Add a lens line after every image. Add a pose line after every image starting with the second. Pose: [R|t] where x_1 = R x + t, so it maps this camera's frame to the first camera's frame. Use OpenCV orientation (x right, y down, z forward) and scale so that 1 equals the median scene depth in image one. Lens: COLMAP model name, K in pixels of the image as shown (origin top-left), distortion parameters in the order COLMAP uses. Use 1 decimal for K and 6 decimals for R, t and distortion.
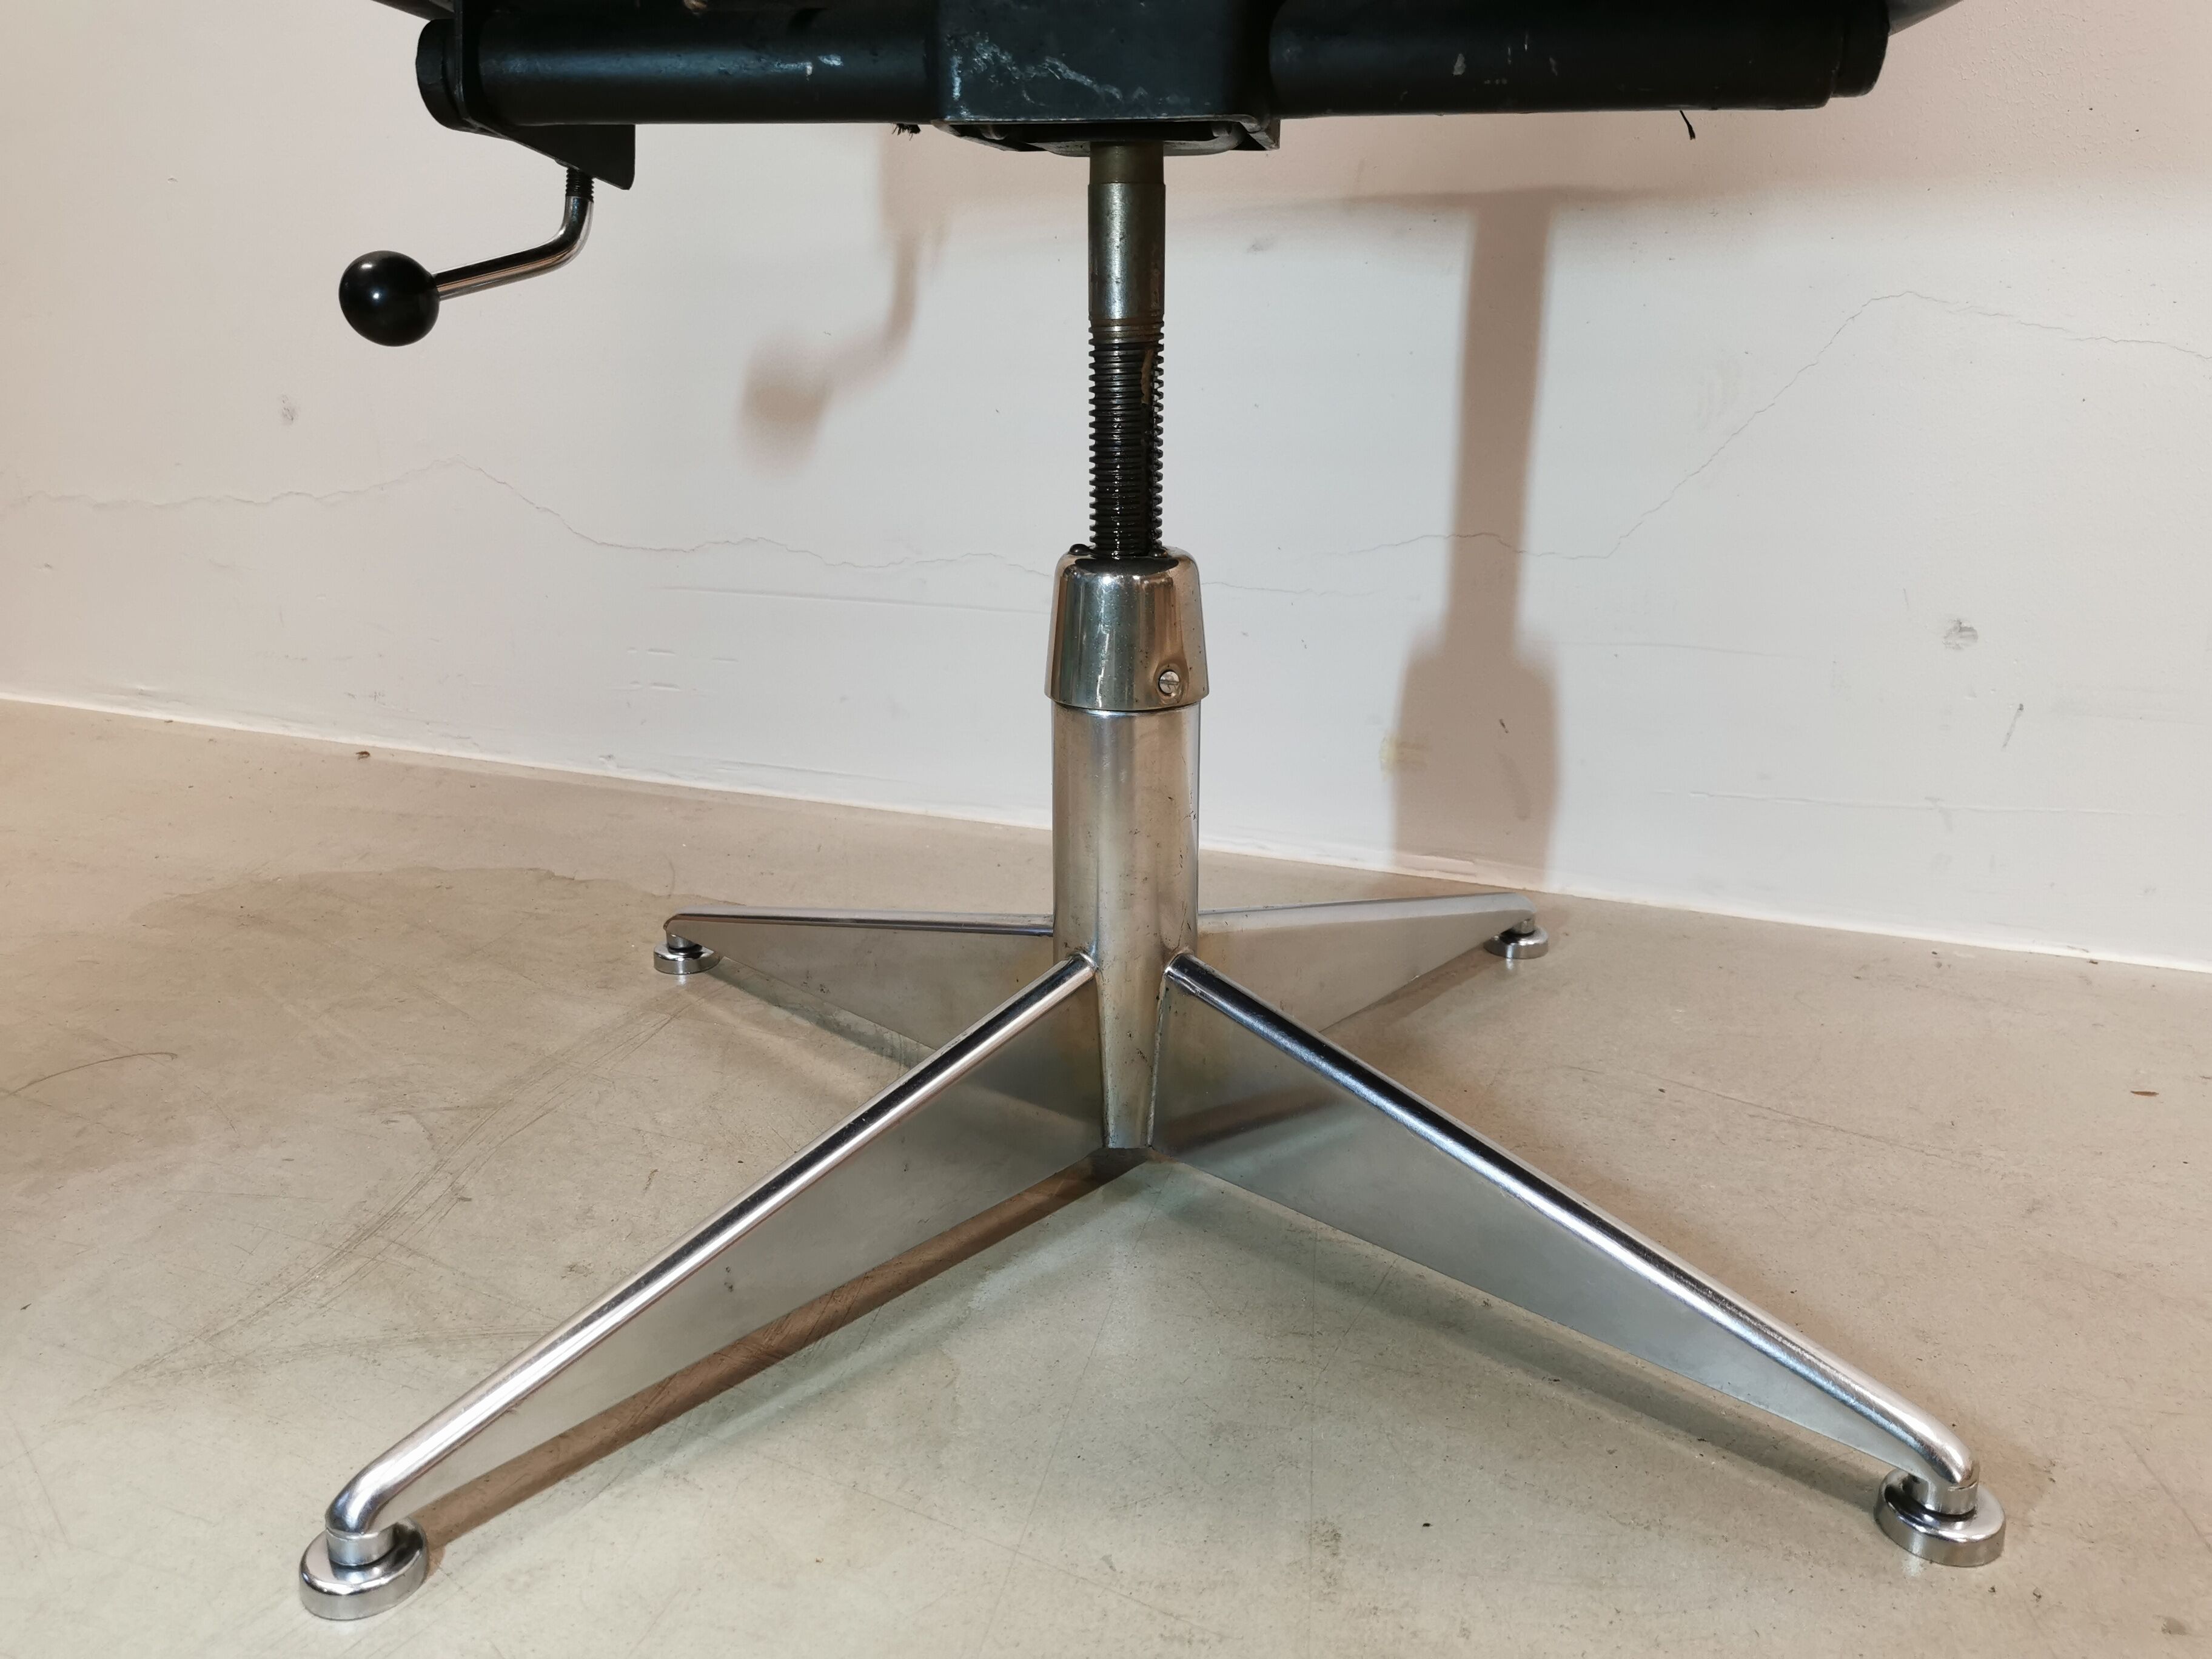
lens RADIAL K [[1770.2, 0, 1108.2], [0, 1770.2, 822.7], [0, 0, 1]] dist [0.025248, -0.023254]
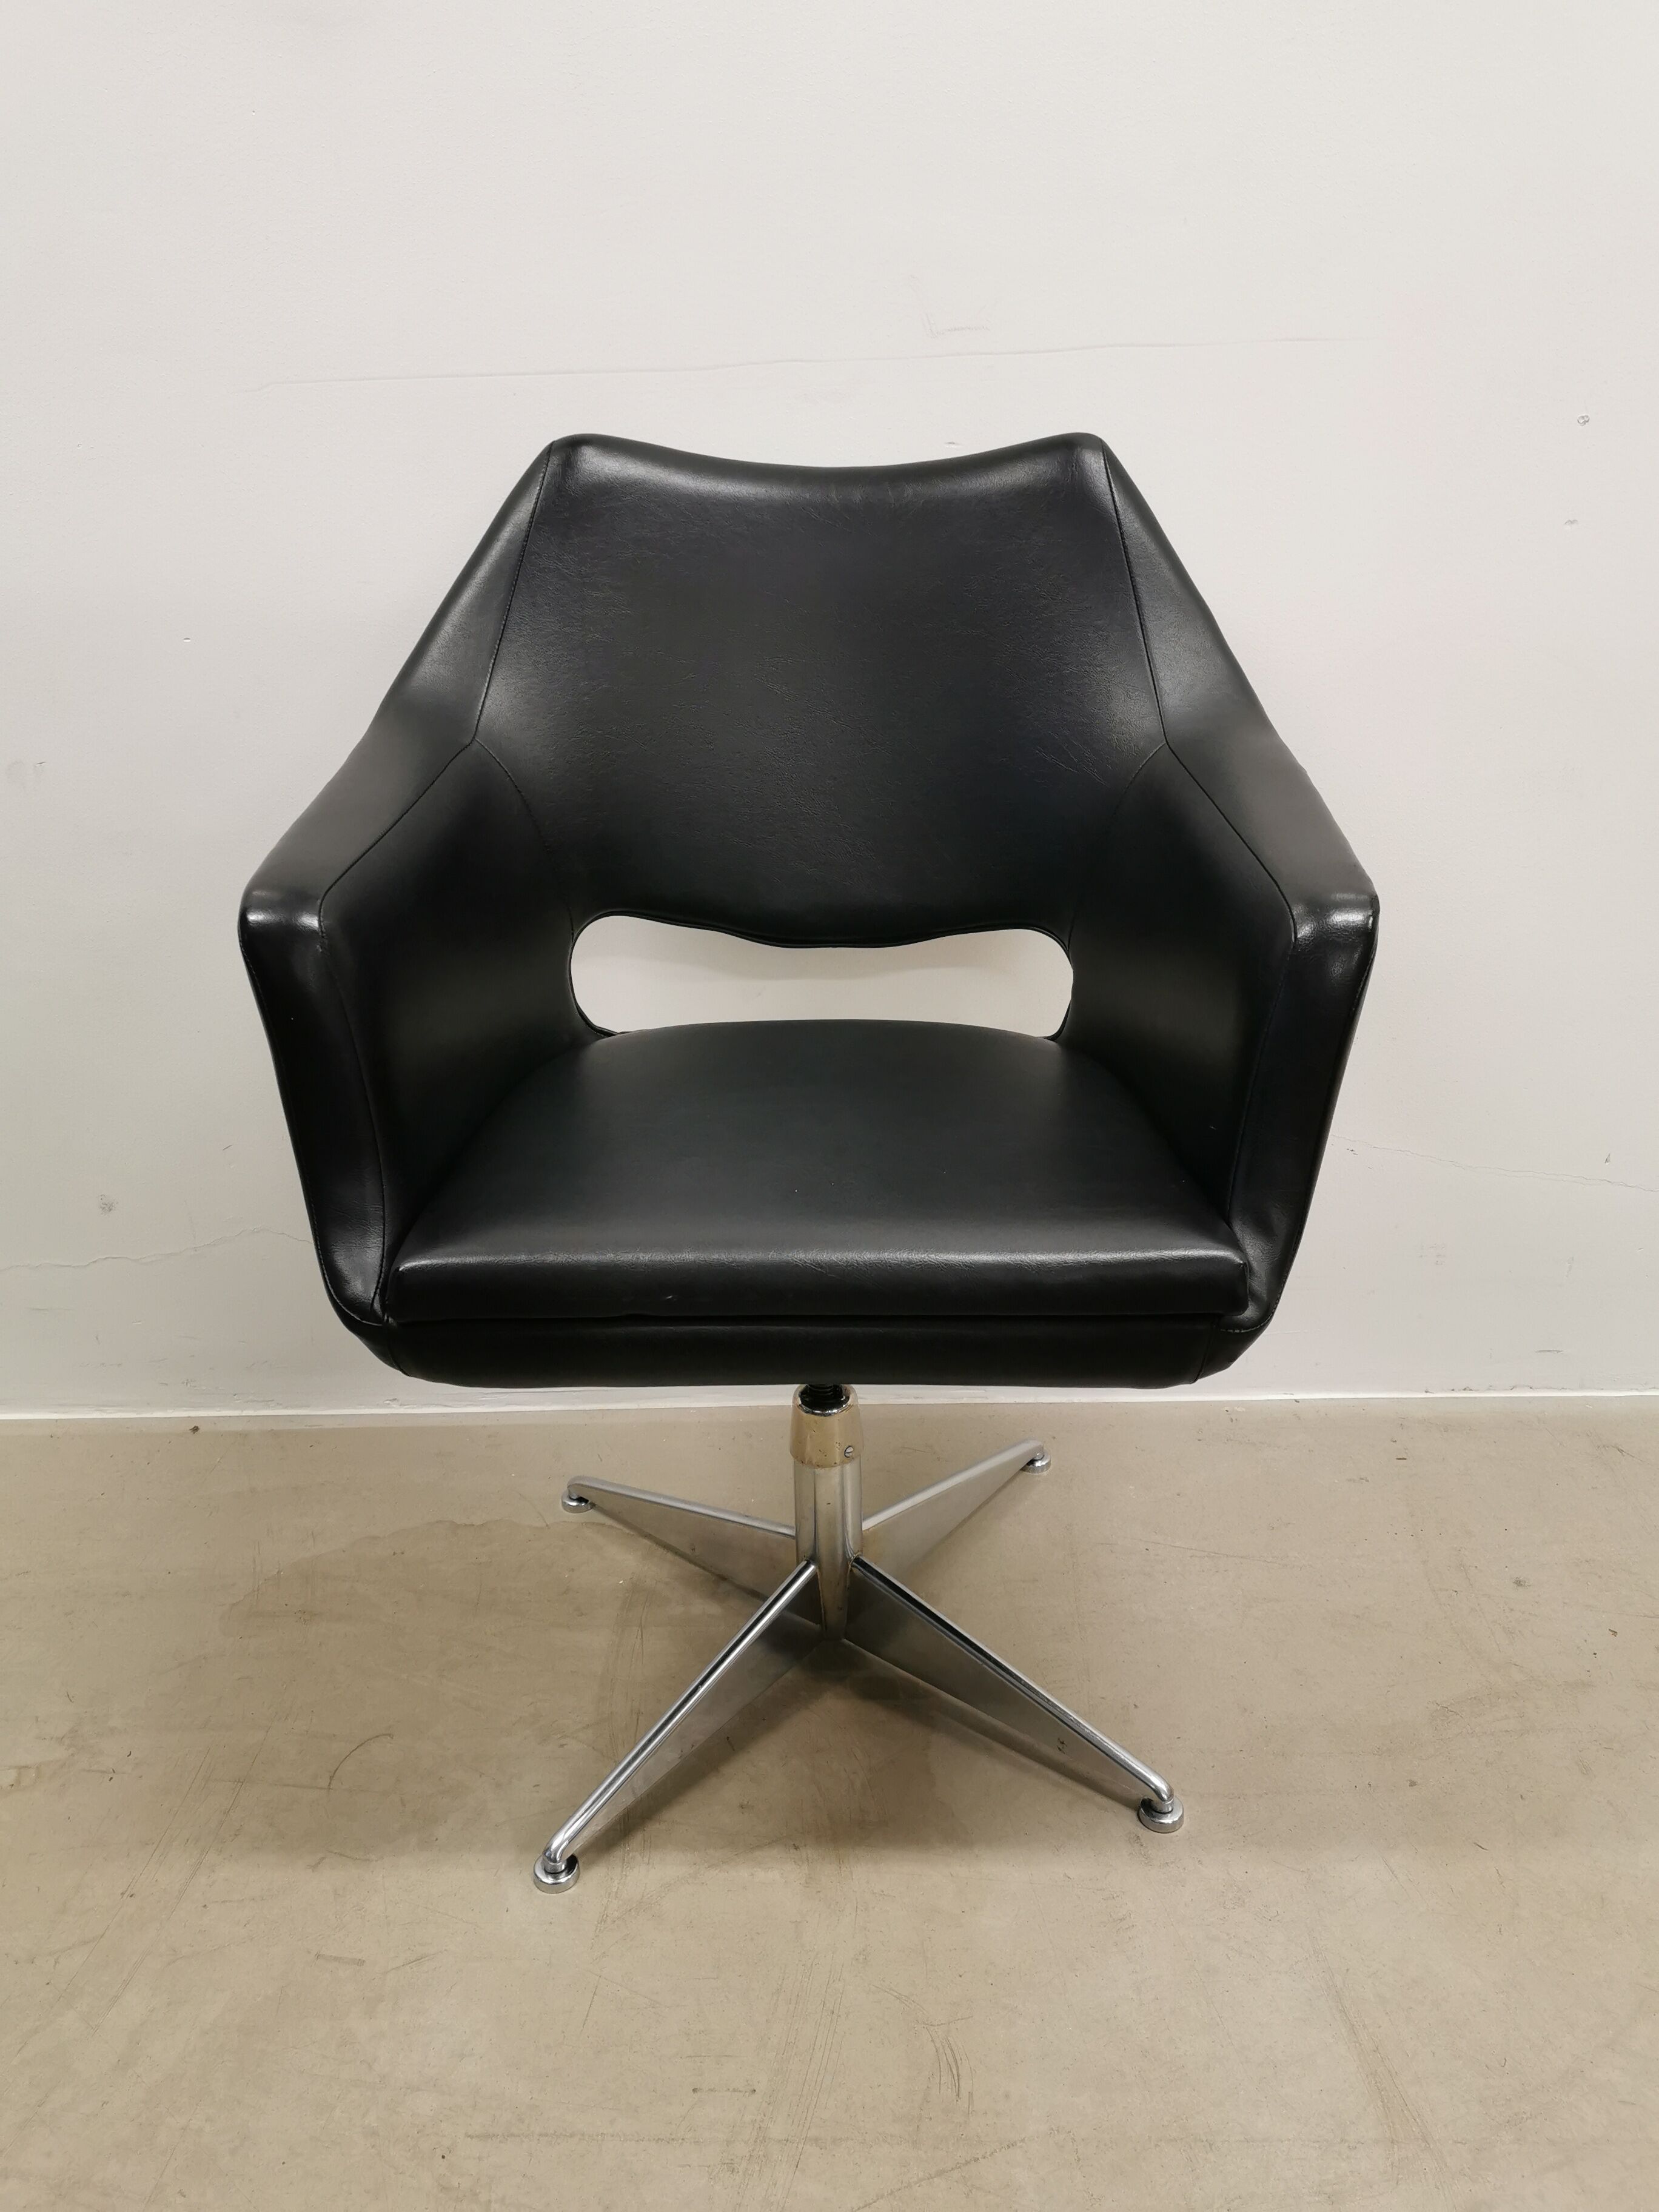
lens RADIAL K [[1770.2, 0, 841.9], [0, 1770.2, 1090.6], [0, 0, 1]] dist [0.025248, -0.023254]
pose [[0.926066, -0.167158, 0.338321, -0.523832], [0.130586, 0.983102, 0.128287, -0.572064], [-0.354048, -0.074622, 0.932245, -0.637961]]
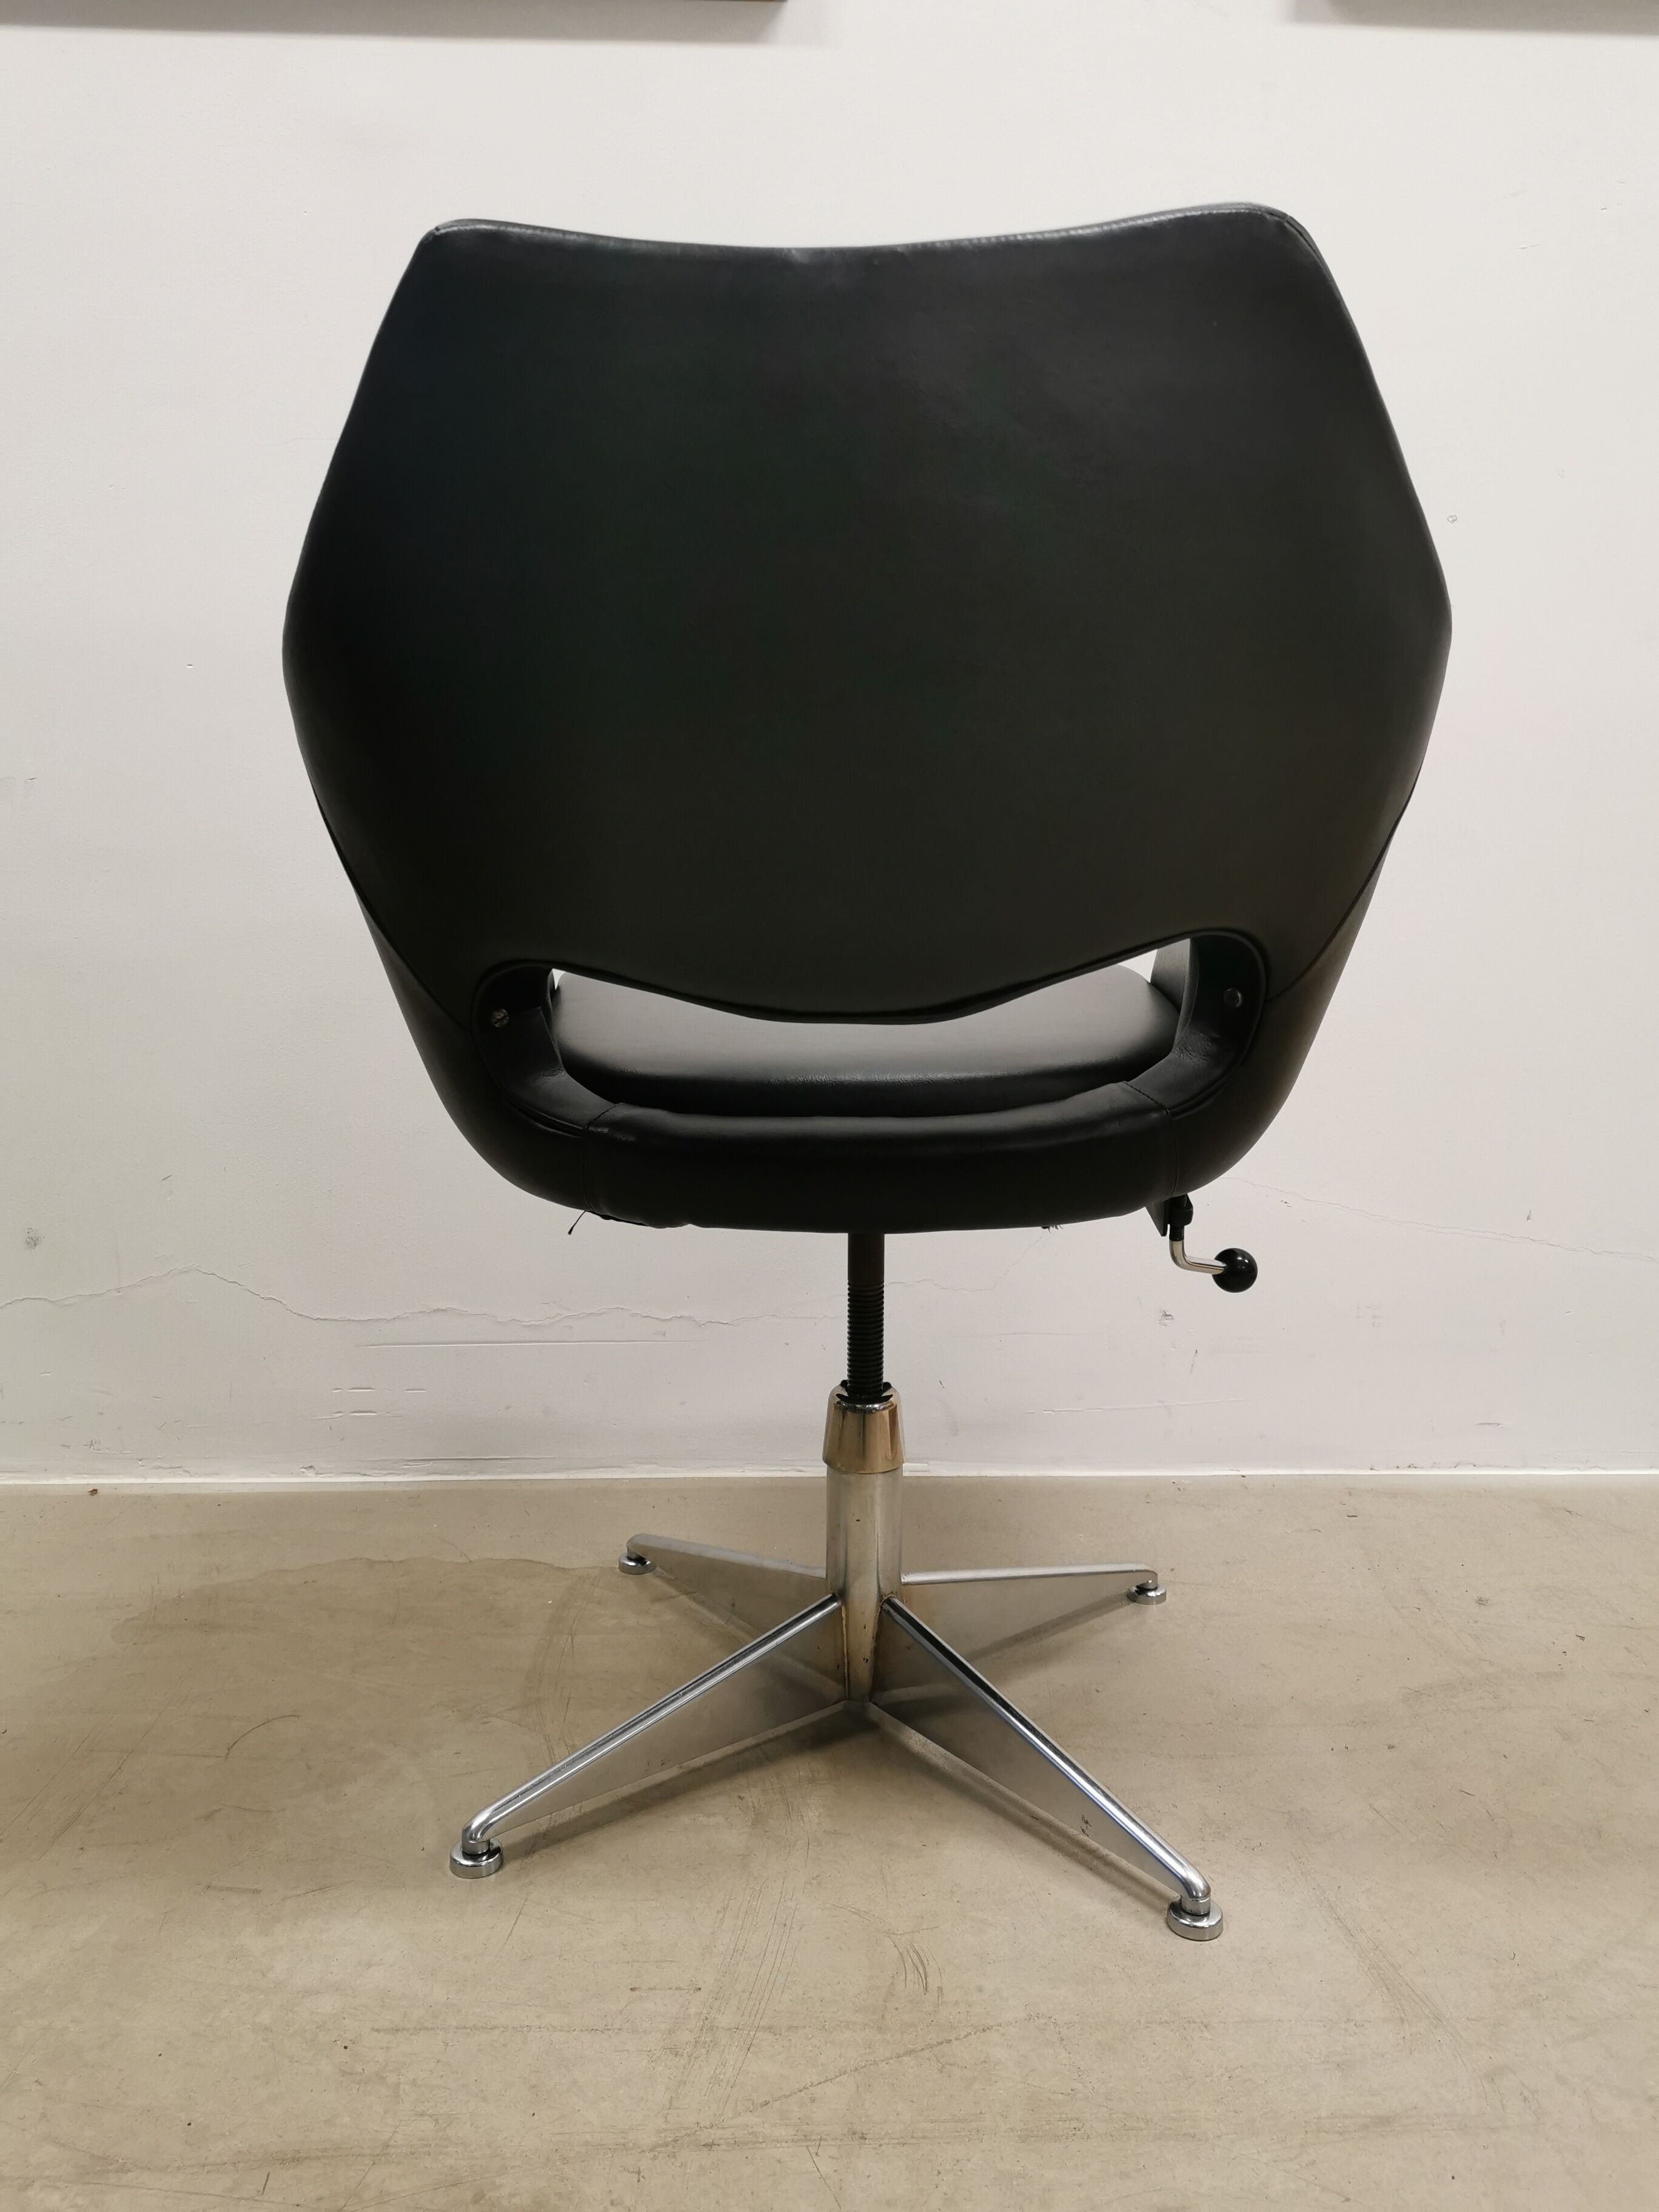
lens RADIAL K [[1770.2, 0, 849.2], [0, 1770.2, 1084.7], [0, 0, 1]] dist [0.025248, -0.023254]
pose [[0.905269, -0.052013, 0.421642, -0.629848], [0.113407, 0.986048, -0.121850, -0.155267], [-0.409422, 0.158125, 0.898538, -0.638883]]
